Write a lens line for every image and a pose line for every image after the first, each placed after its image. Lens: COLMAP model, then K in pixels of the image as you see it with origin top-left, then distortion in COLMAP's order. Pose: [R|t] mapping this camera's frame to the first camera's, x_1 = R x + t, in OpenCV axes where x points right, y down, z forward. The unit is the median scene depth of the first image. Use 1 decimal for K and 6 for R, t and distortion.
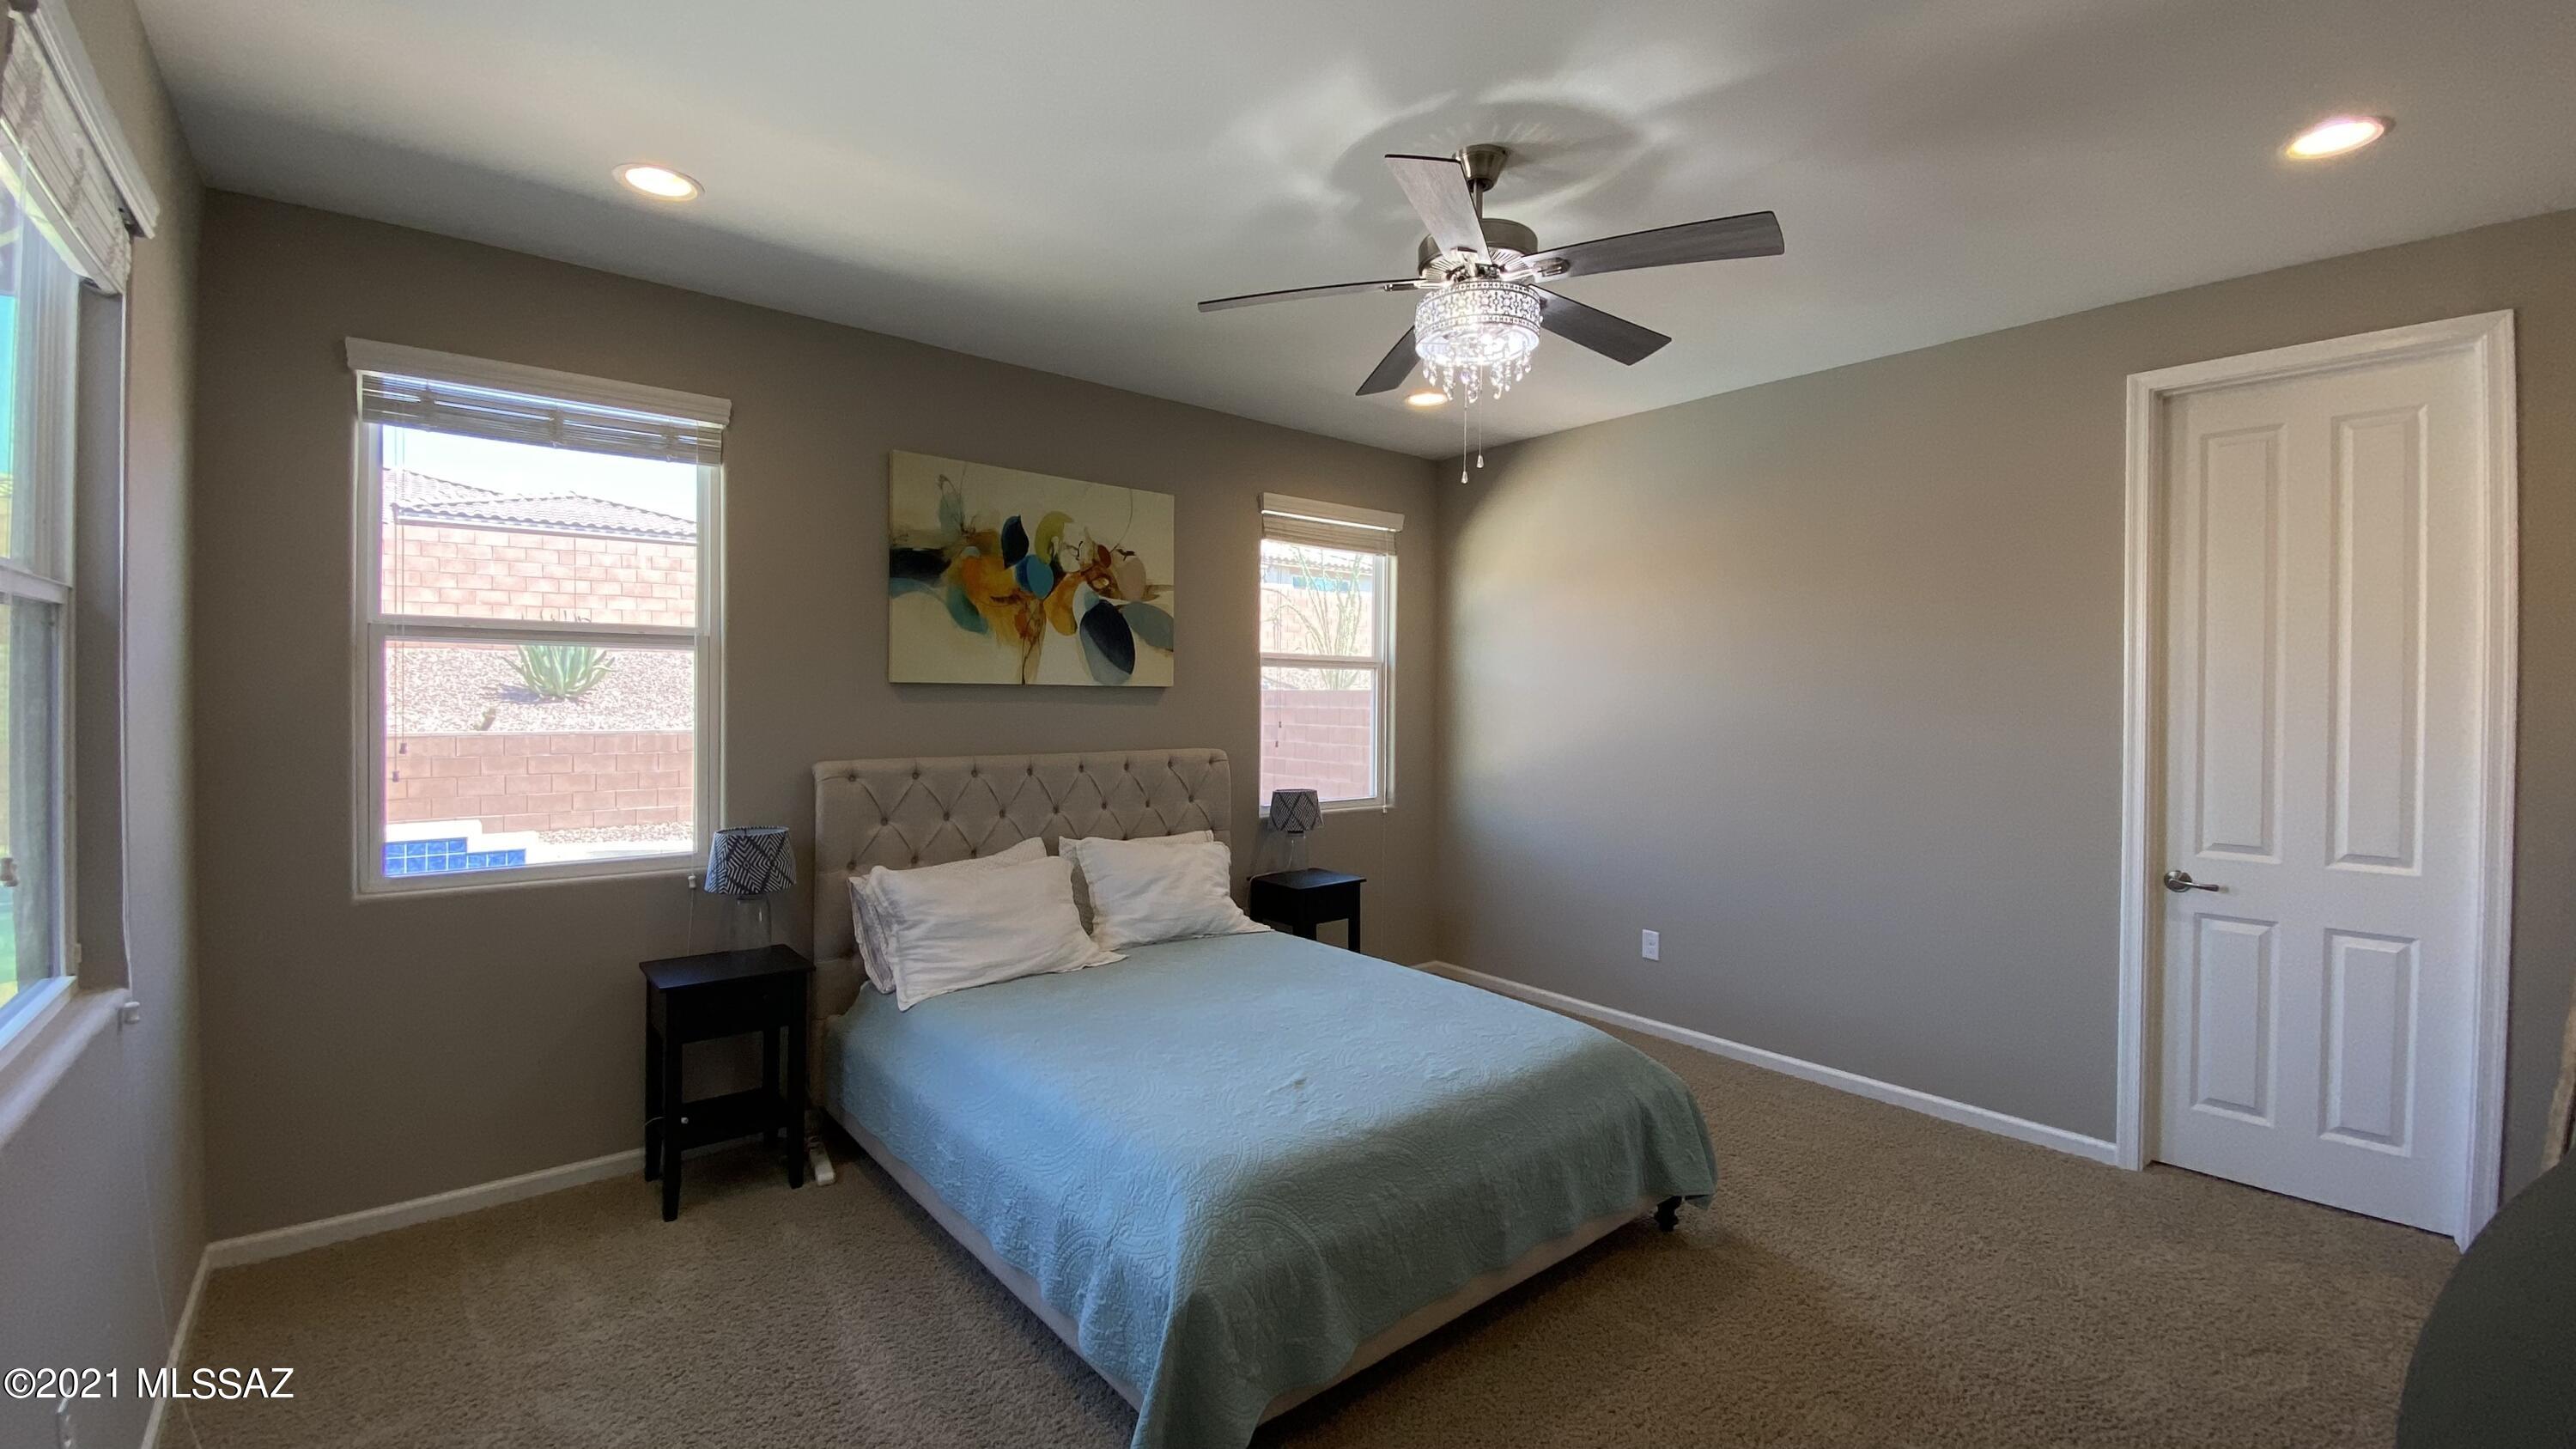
lens RADIAL K [[1051.2, 0, 1295.6], [0, 1051.2, 704.2], [0, 0, 1]] dist [0.075461, -0.056515]
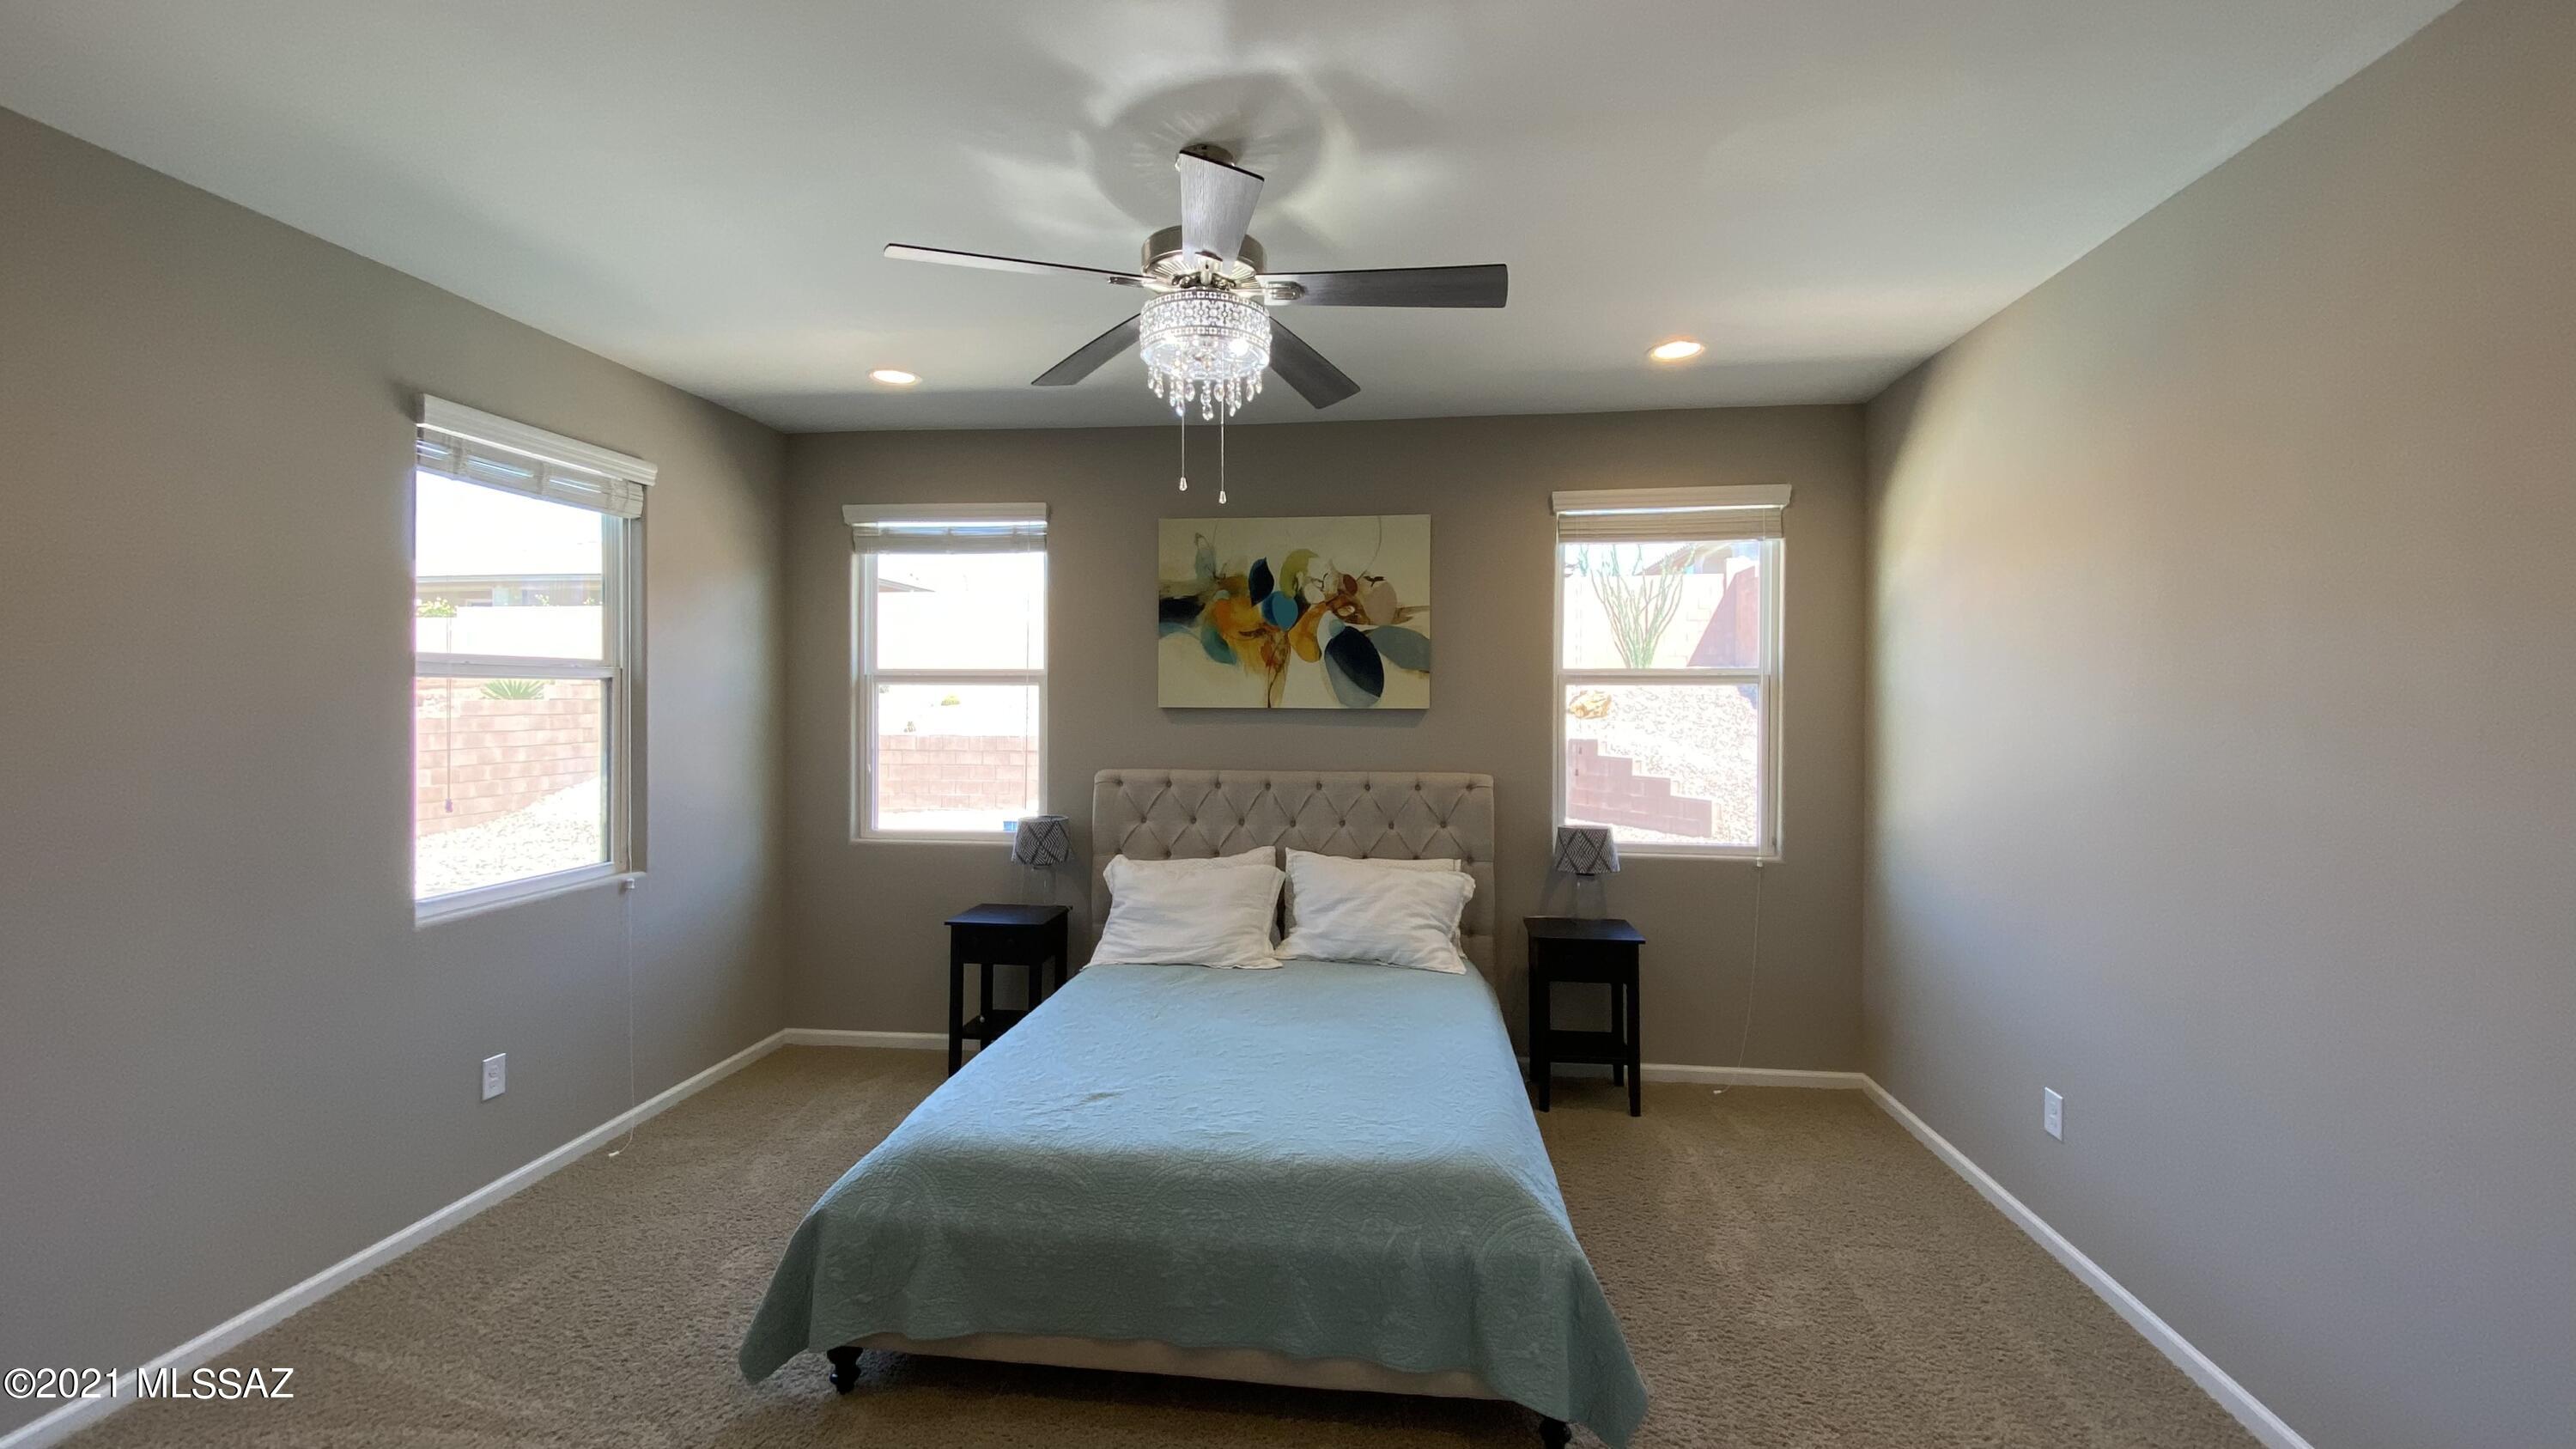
lens RADIAL K [[1051.2, 0, 1295.6], [0, 1051.2, 704.2], [0, 0, 1]] dist [0.075461, -0.056515]
pose [[0.677336, -0.002649, -0.735669, 0.577457], [-0.002664, 0.999978, -0.006054, -0.016317], [0.735669, 0.006060, 0.677314, 0.267952]]
